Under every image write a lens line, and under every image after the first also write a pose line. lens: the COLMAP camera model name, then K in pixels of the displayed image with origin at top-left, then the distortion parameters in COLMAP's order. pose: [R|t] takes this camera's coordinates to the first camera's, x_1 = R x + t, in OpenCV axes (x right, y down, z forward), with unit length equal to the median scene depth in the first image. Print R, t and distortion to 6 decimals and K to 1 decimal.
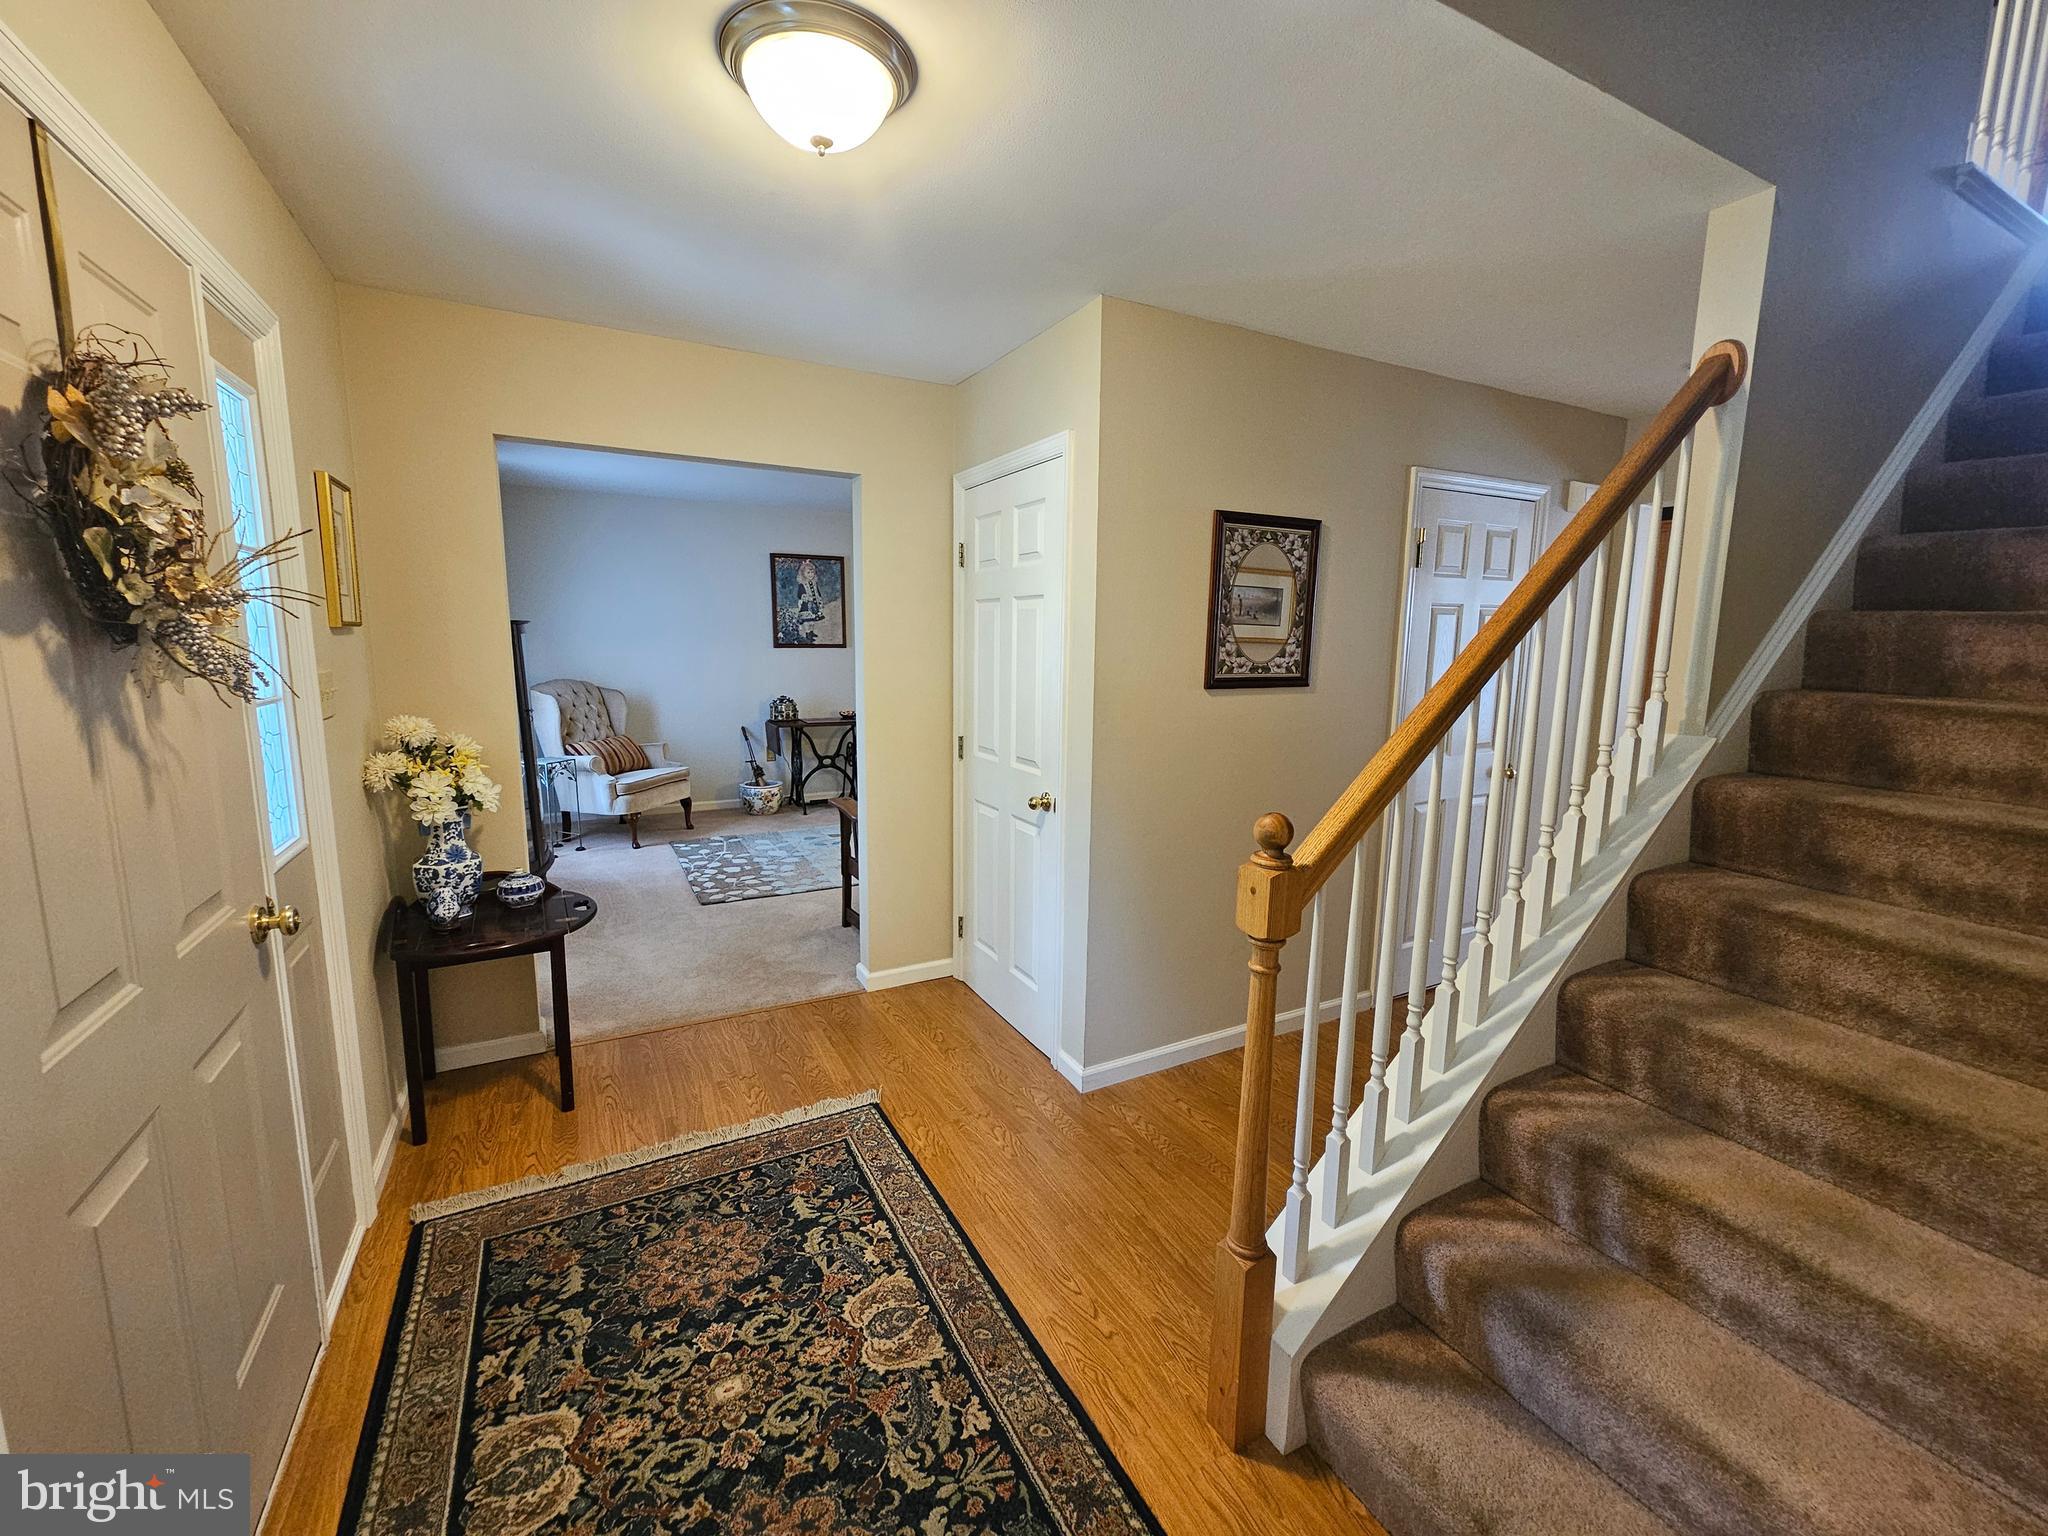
lens RADIAL K [[844.4, 0, 1029.5], [0, 844.4, 762.7], [0, 0, 1]] dist [-0.001925, 0.000182]
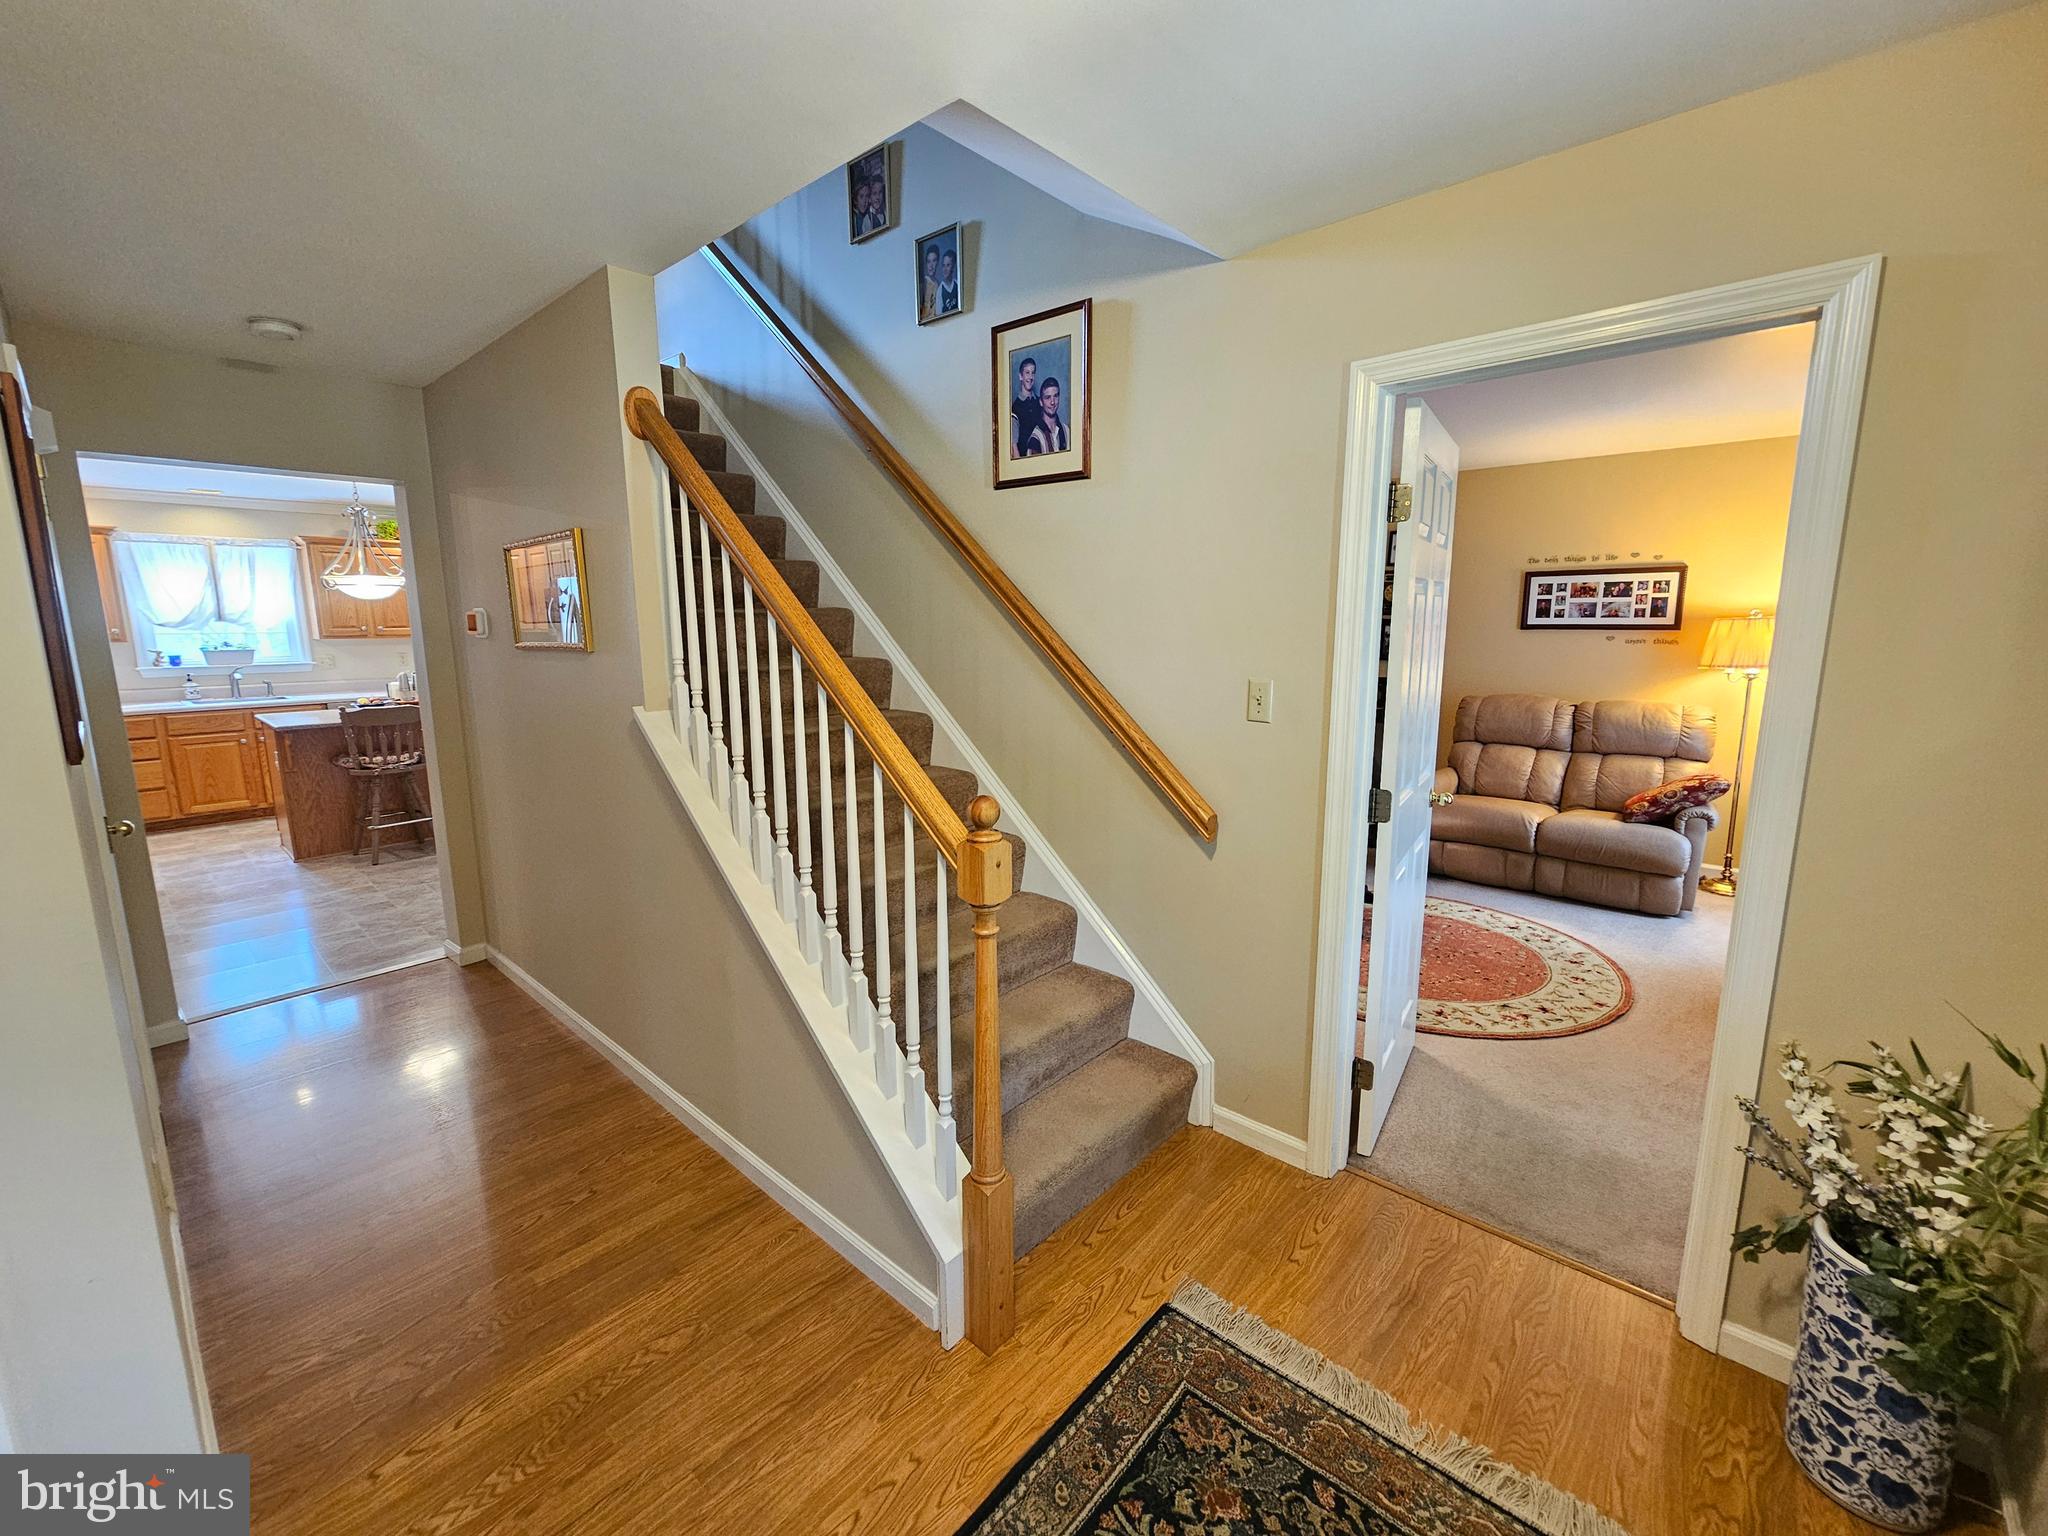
lens RADIAL K [[835.8, 0, 1030.9], [0, 835.8, 754.6], [0, 0, 1]] dist [0.000088, 0.000100]
pose [[-0.333724, -0.165096, 0.928101, -0.745566], [0.141422, 0.964633, 0.222447, -0.228920], [-0.932002, 0.205490, -0.298573, 1.206692]]
